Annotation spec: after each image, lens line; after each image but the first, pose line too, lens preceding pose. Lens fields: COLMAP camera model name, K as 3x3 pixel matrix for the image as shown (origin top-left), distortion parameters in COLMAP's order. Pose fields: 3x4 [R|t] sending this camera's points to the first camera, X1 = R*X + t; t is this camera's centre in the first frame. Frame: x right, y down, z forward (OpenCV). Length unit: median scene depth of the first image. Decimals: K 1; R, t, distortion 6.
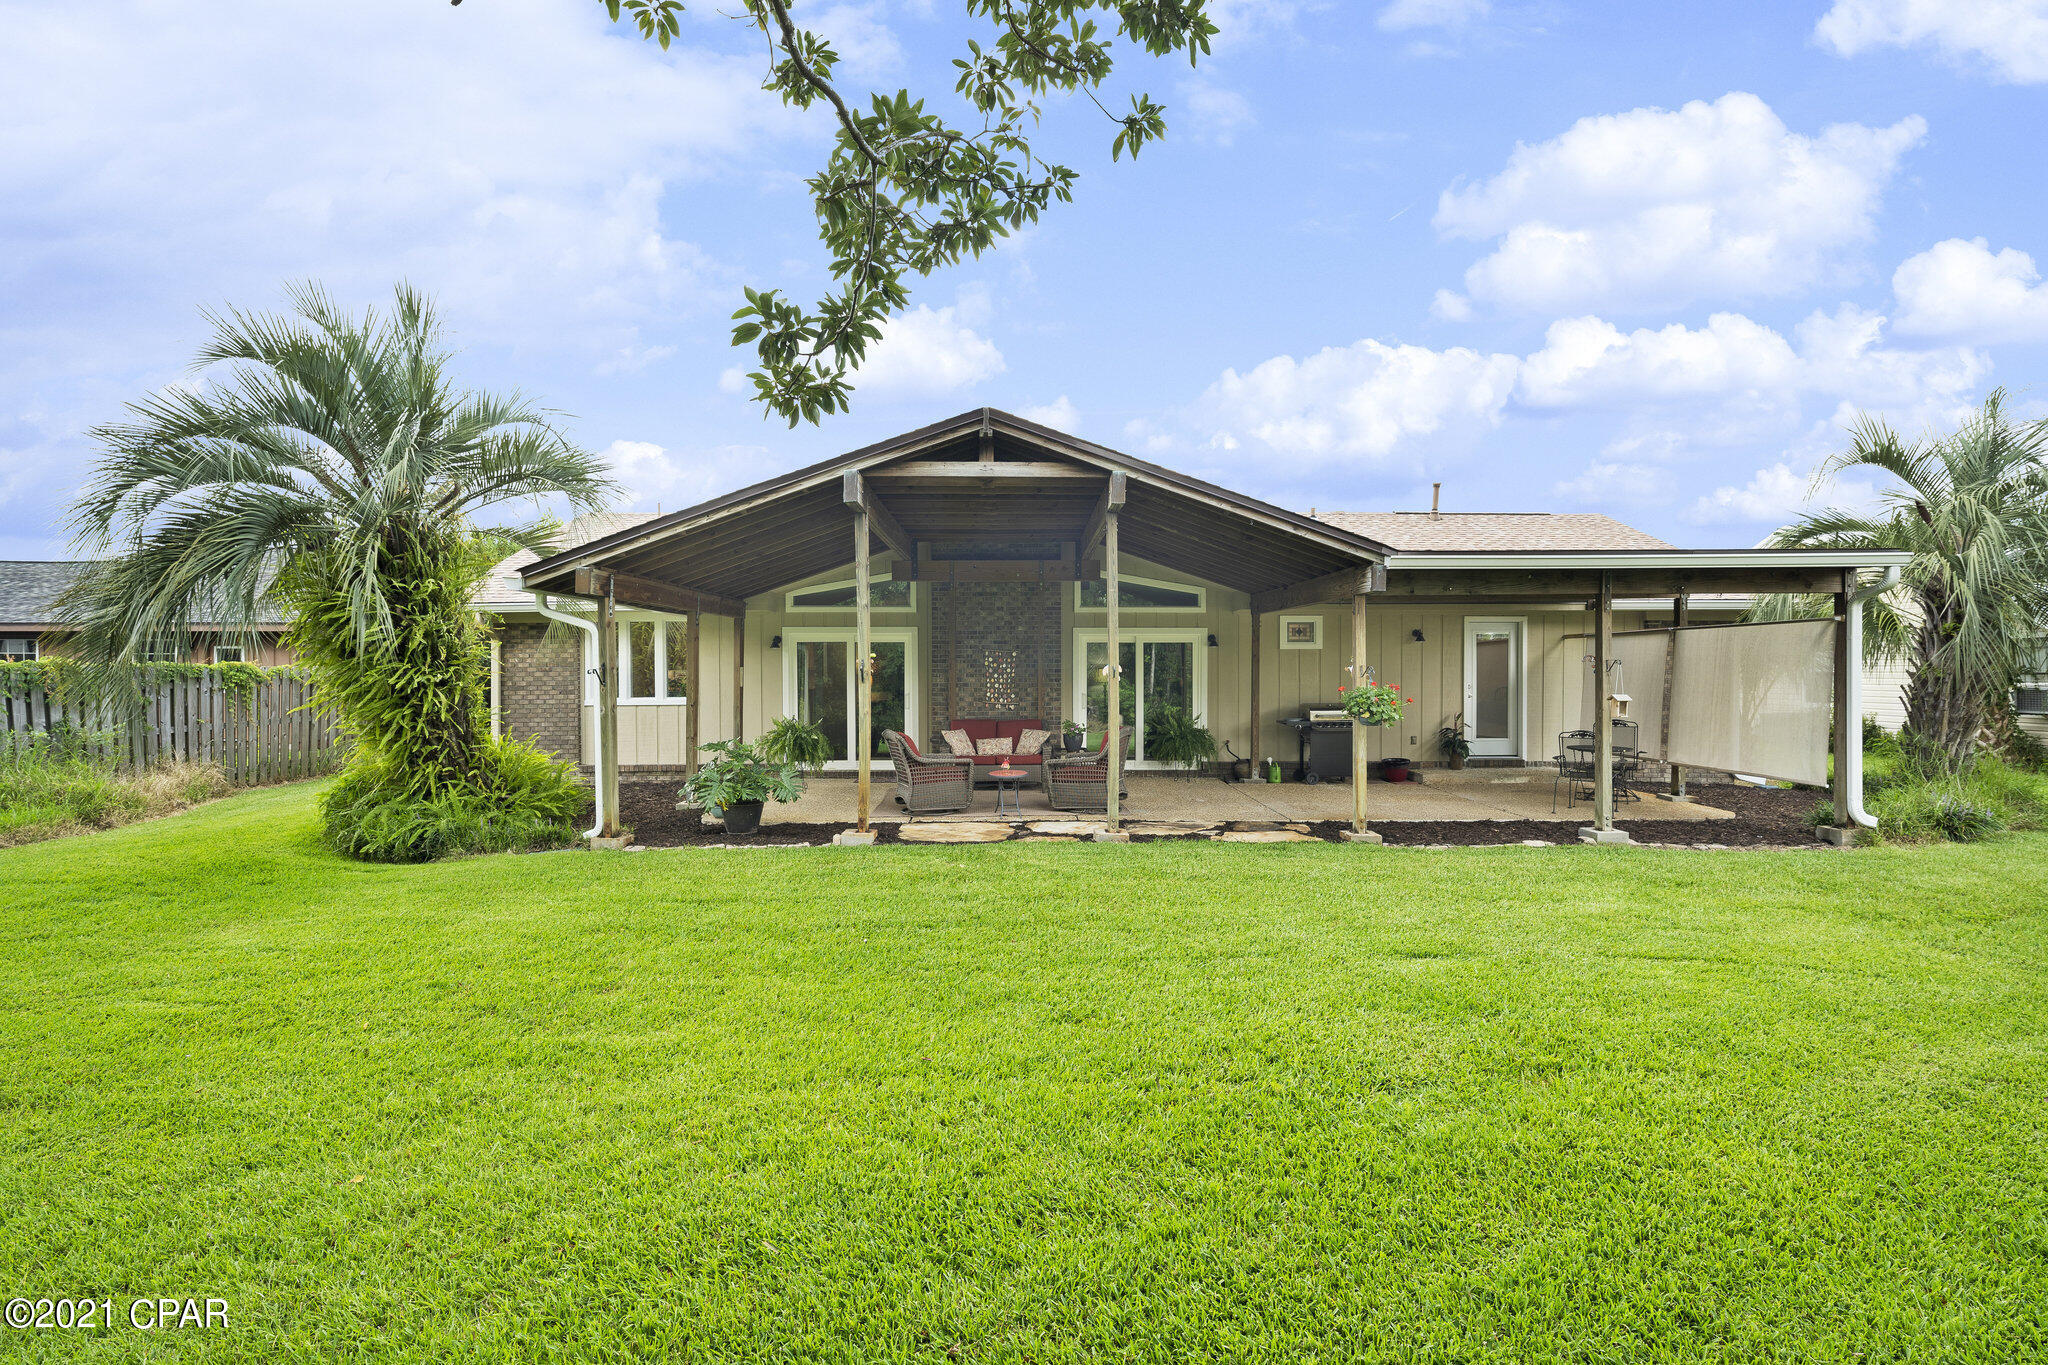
lens RADIAL K [[976.9, 0, 1060.1], [0, 976.9, 682.2], [0, 0, 1]] dist [0.004134, 0.000431]
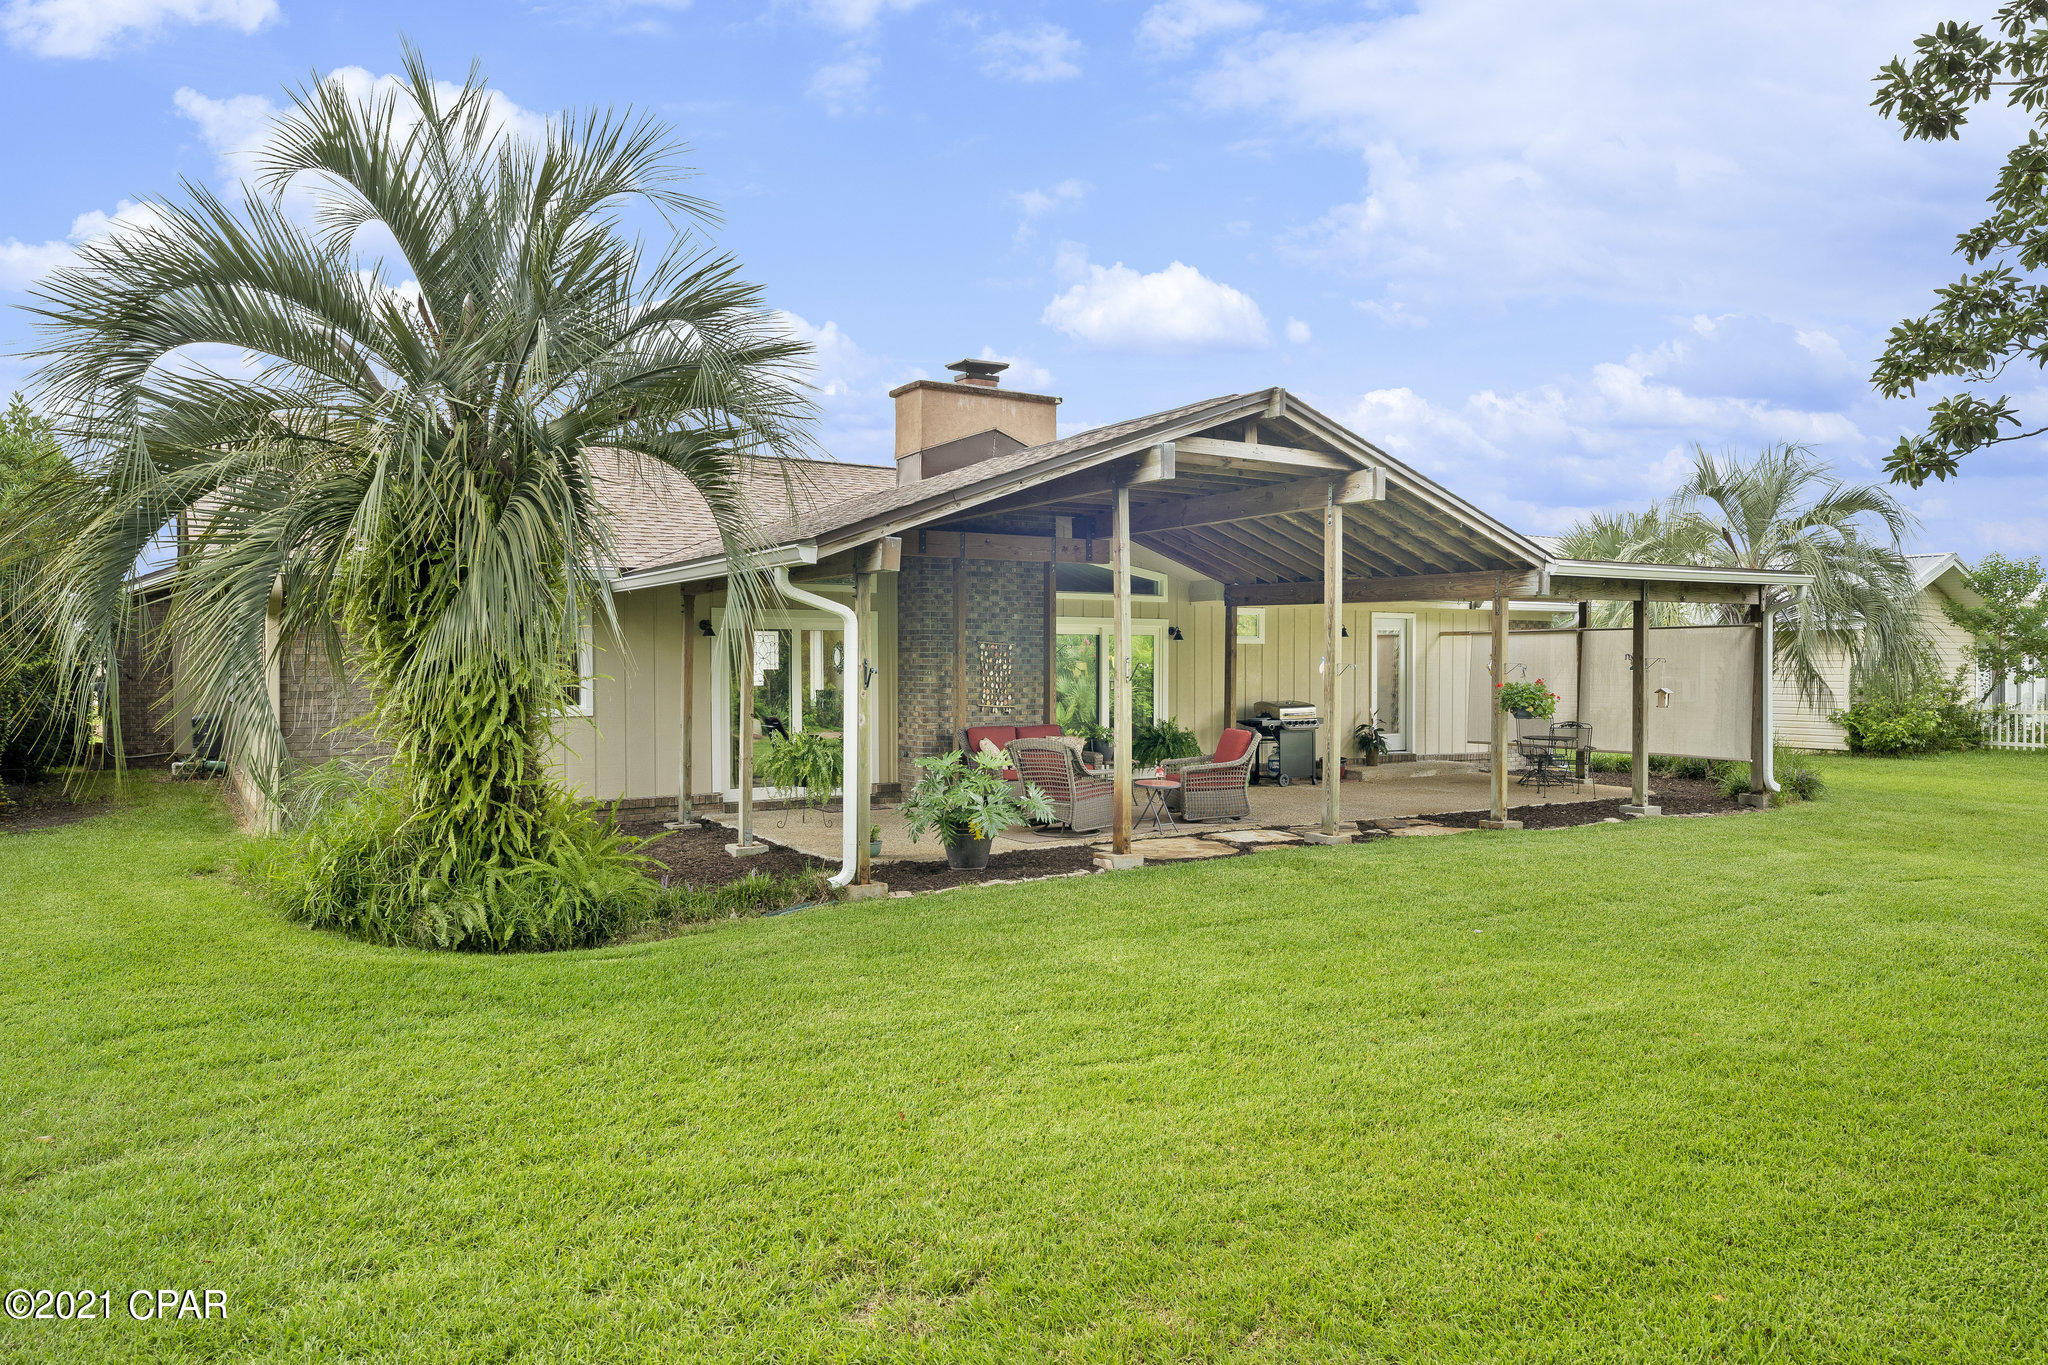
lens RADIAL K [[1331.2, 0, 1031.7], [0, 1331.2, 680.1], [0, 0, 1]] dist [0.027833, -0.002263]
pose [[0.856034, -0.005661, 0.516889, -0.721281], [0.005573, 0.999983, 0.001722, -0.002953], [-0.516890, 0.001406, 0.856051, 0.018675]]
